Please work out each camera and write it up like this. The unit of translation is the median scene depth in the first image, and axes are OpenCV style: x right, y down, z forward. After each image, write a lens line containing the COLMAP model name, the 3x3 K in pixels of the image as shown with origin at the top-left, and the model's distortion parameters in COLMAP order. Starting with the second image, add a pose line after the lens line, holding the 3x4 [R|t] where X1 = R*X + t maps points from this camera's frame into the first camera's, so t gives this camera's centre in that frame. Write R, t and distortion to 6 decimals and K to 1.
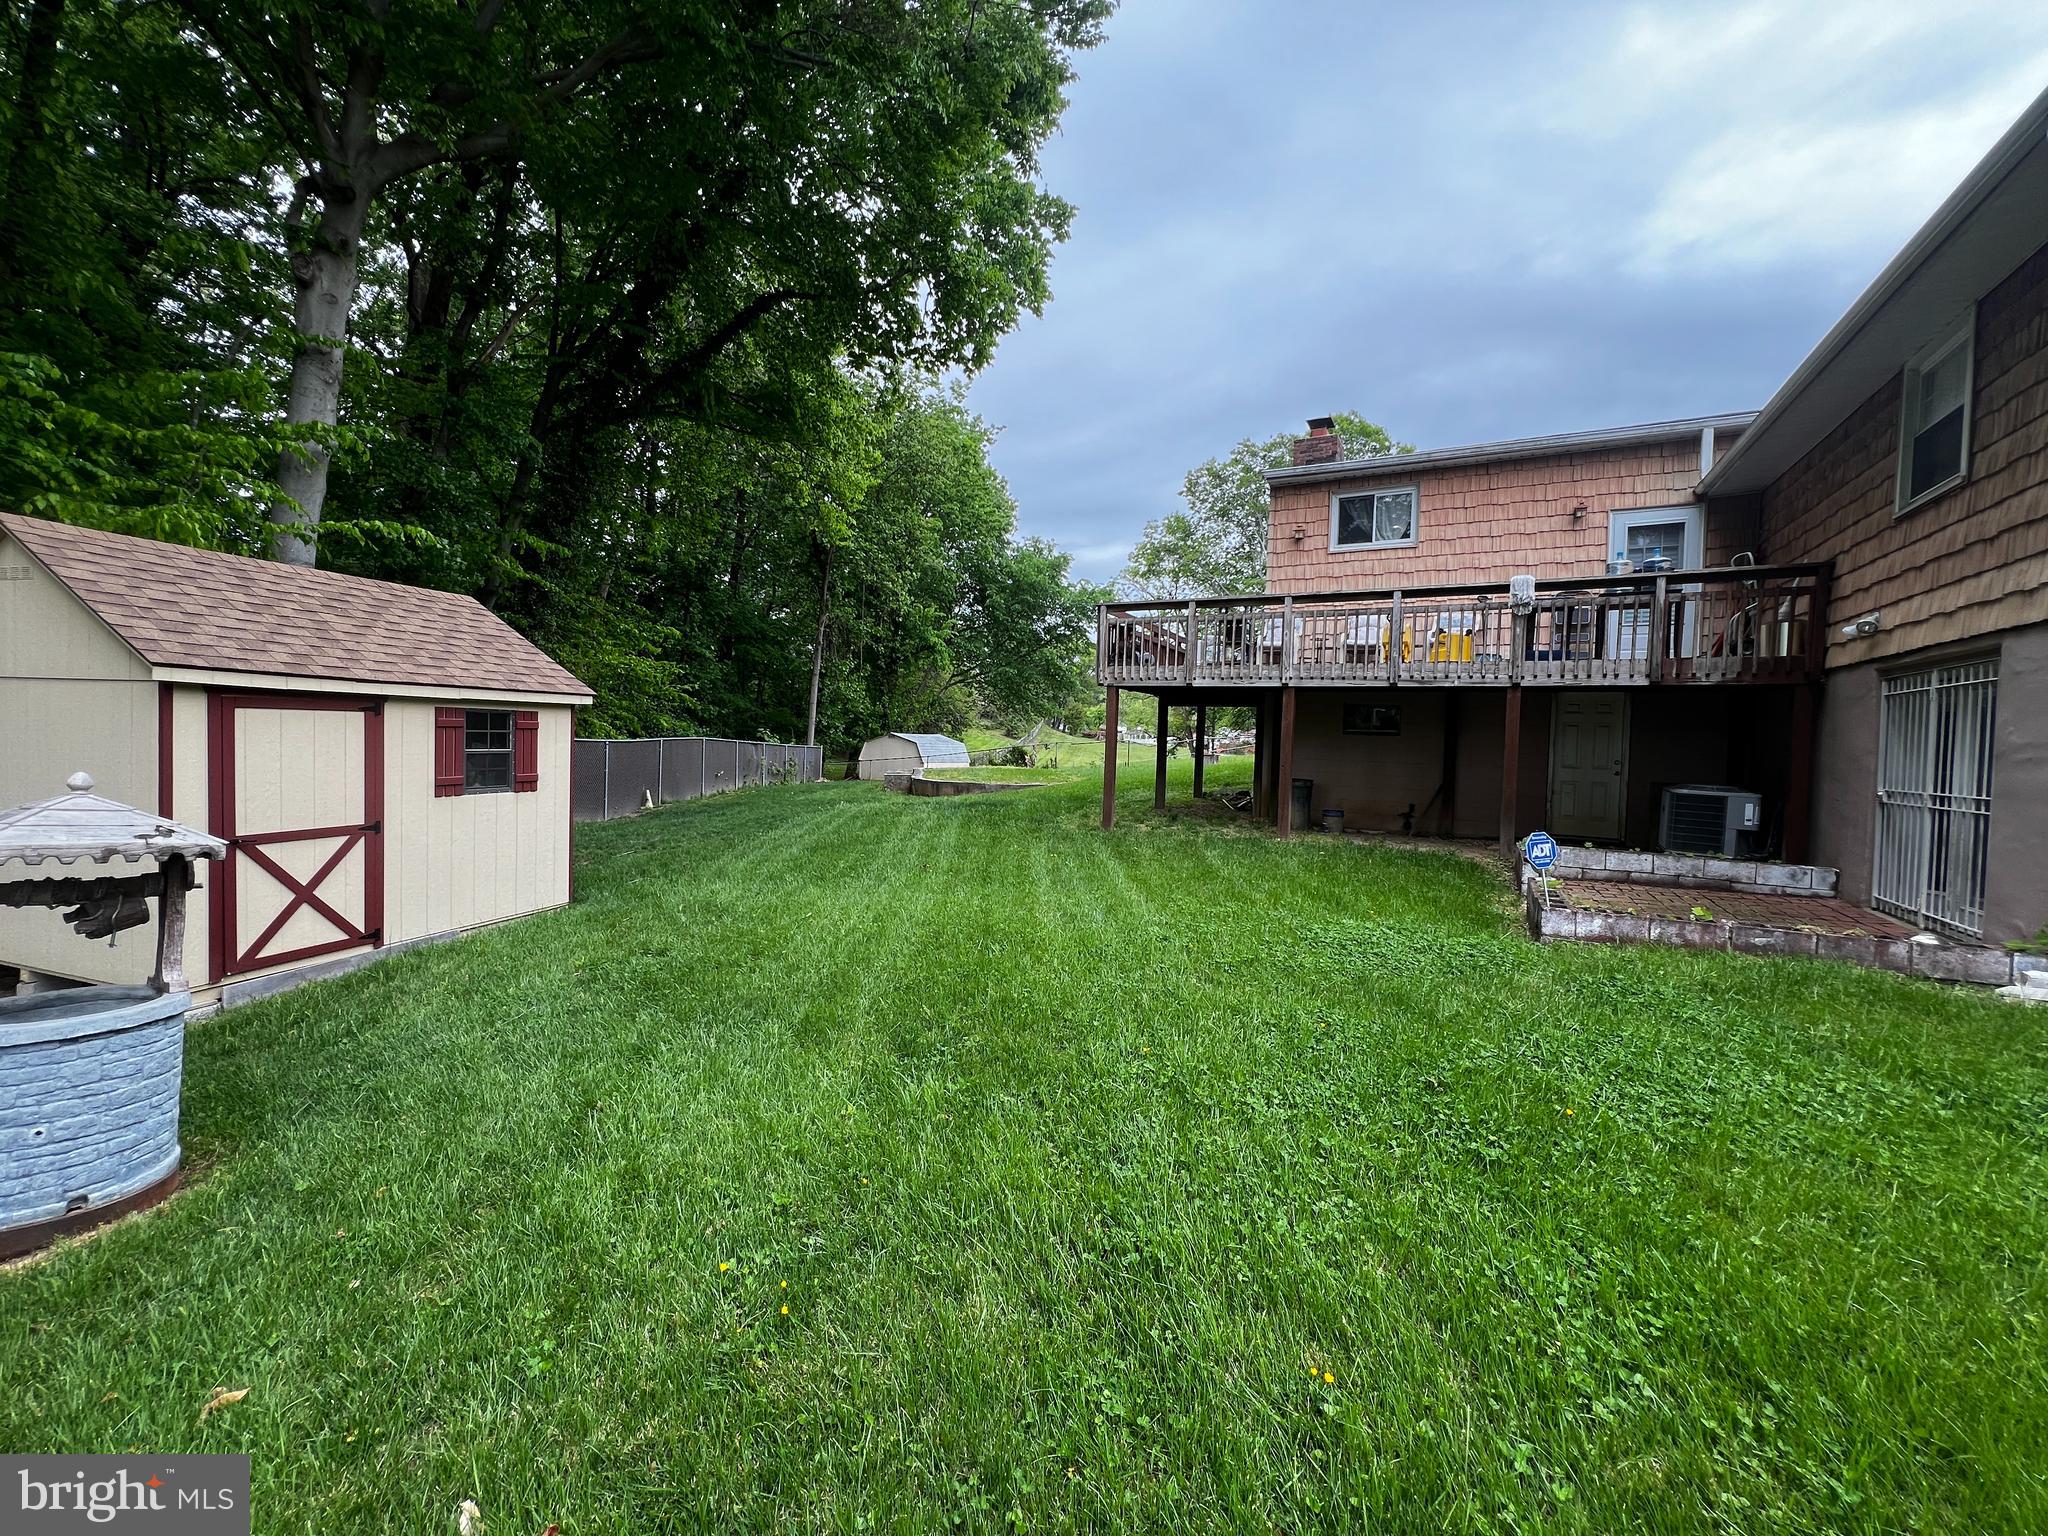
lens RADIAL K [[826.6, 0, 1019.2], [0, 826.6, 764.2], [0, 0, 1]] dist [0.000140, -0.000429]
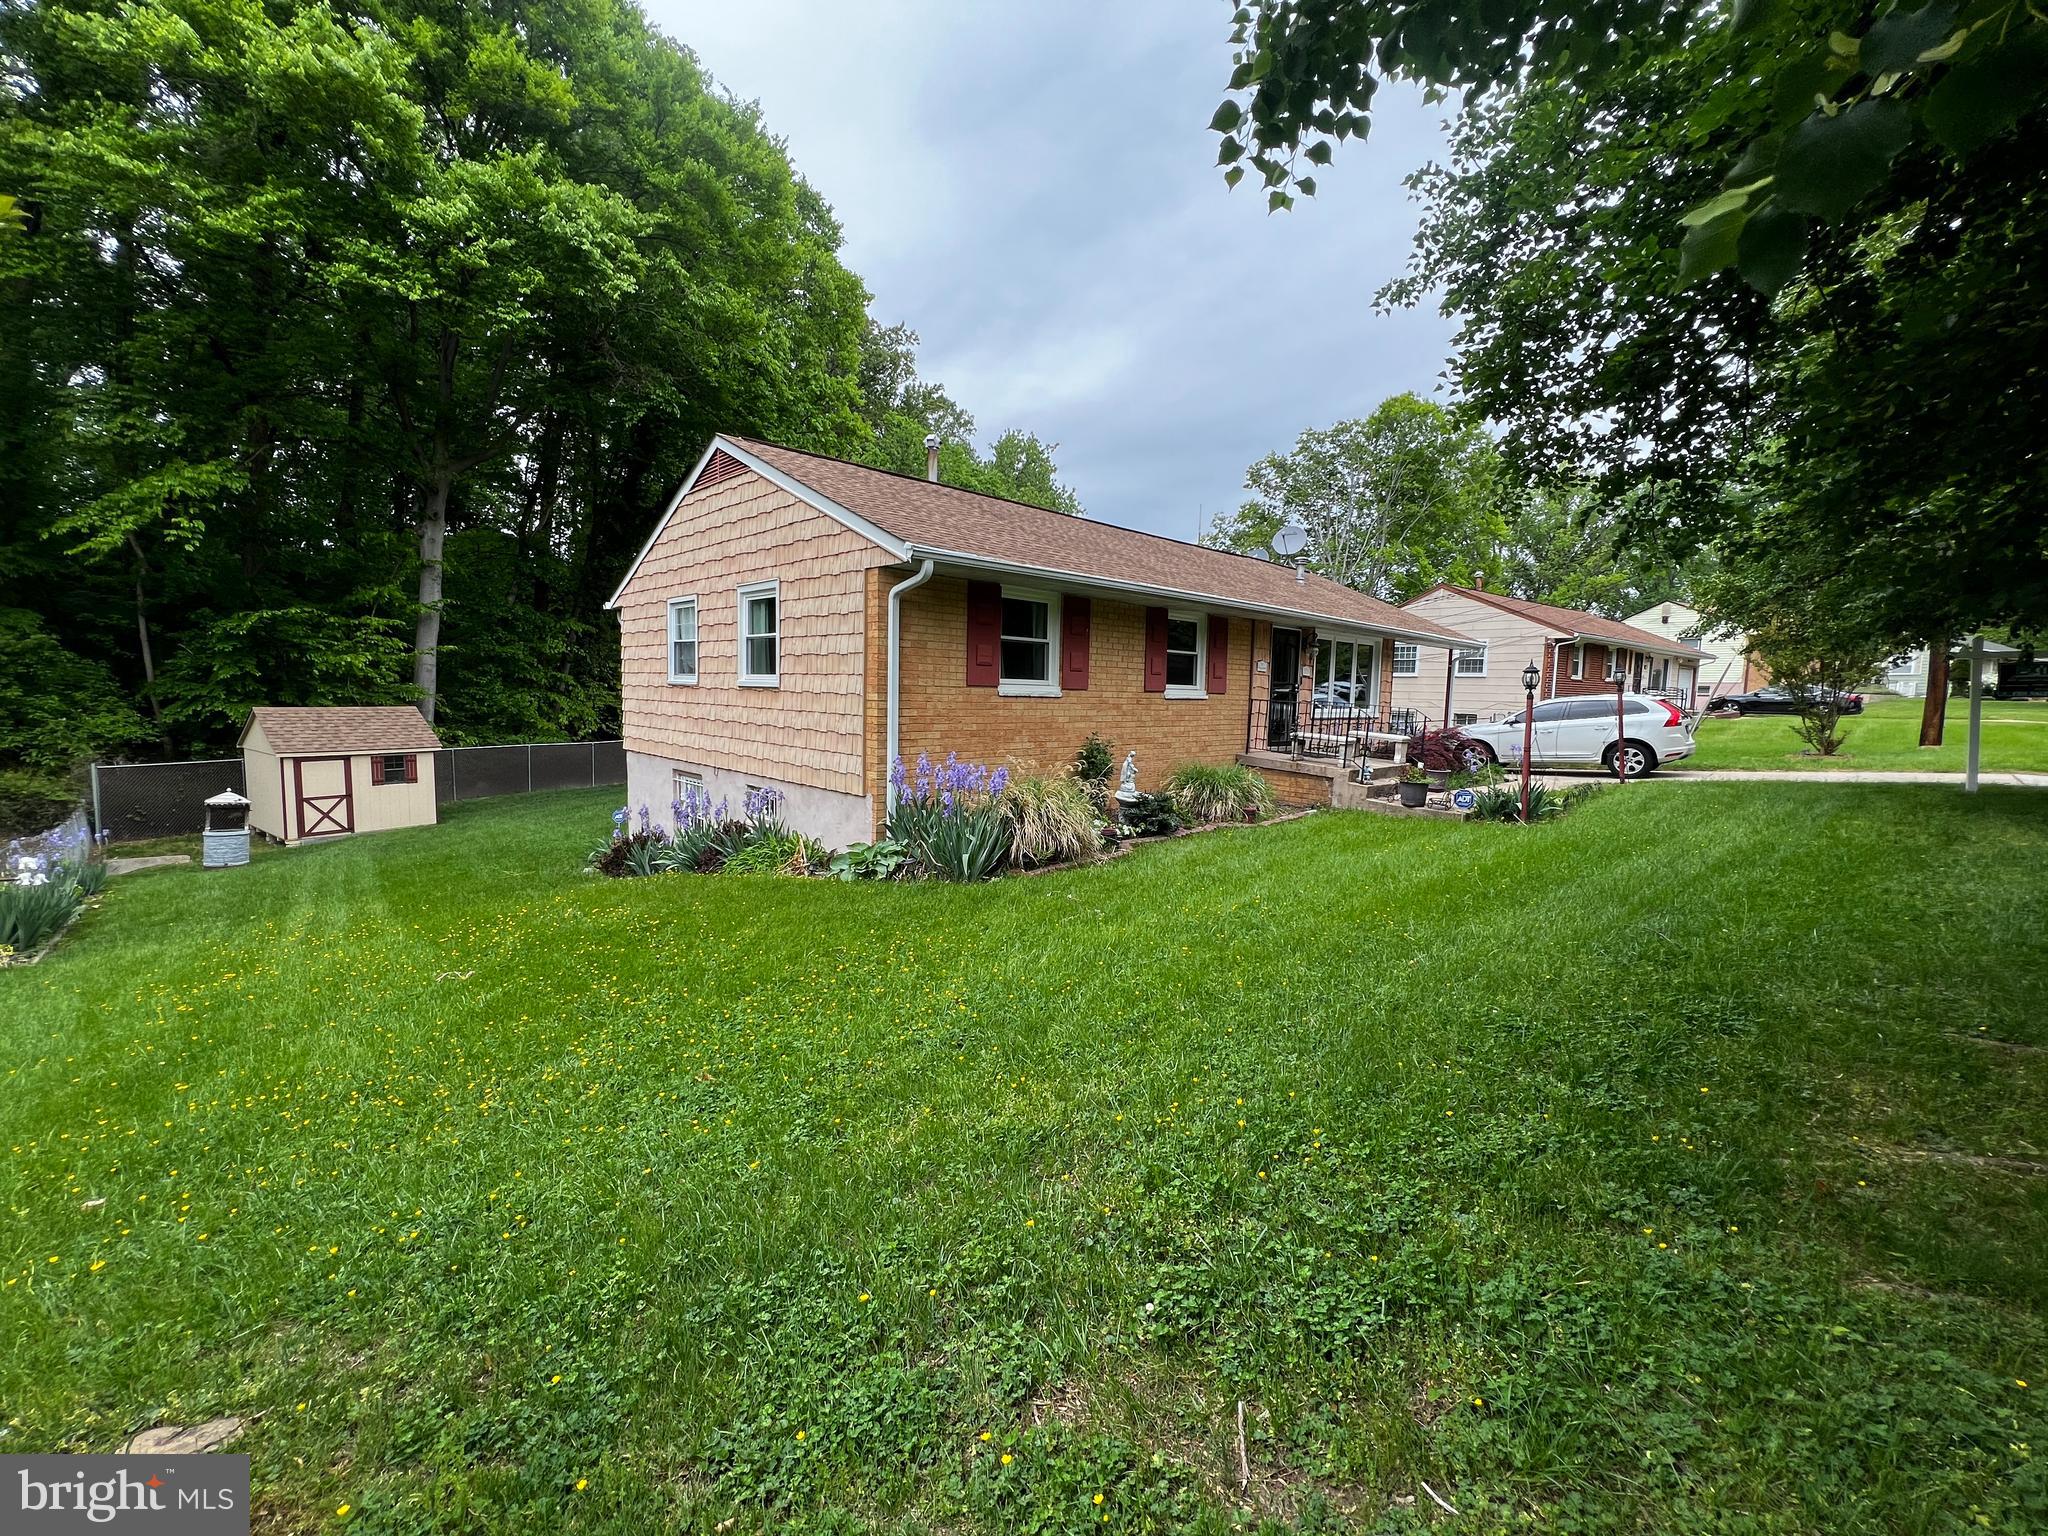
lens RADIAL K [[826.6, 0, 1027.8], [0, 826.6, 763.9], [0, 0, 1]] dist [0.000140, -0.000429]
pose [[0.957521, 0.024868, -0.287289, 2.670210], [-0.010127, 0.998560, 0.052684, -0.243494], [0.288185, -0.047537, 0.956394, -1.311775]]
